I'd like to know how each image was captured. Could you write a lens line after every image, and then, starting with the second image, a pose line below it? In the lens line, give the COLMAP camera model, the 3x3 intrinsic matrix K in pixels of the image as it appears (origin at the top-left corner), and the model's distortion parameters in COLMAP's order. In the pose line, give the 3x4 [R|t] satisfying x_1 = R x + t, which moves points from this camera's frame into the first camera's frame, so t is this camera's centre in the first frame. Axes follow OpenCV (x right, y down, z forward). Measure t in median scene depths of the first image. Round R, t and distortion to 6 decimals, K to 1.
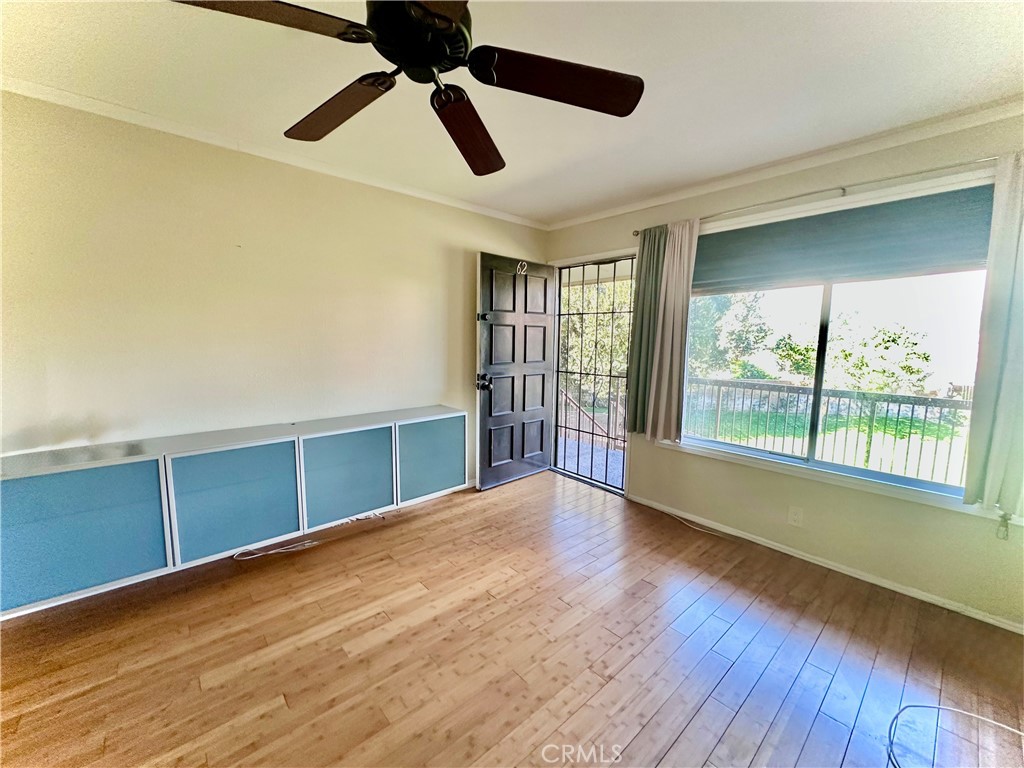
lens RADIAL K [[408.8, 0, 512.9], [0, 408.8, 384.2], [0, 0, 1]] dist [-0.006396, 0.001806]
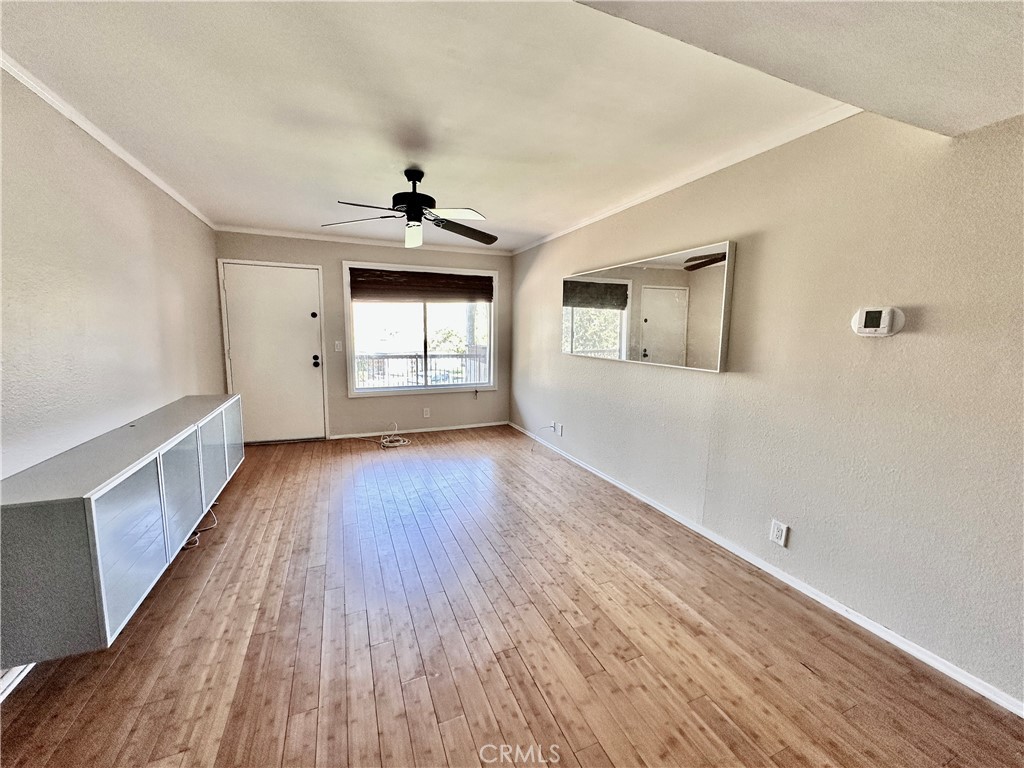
lens RADIAL K [[408.8, 0, 511.6], [0, 408.8, 384.5], [0, 0, 1]] dist [-0.006396, 0.001806]
pose [[0.323497, -0.139640, 0.935869, -1.397366], [0.100018, 0.988556, 0.112929, -0.019060], [-0.940928, 0.057071, 0.333762, -0.163758]]
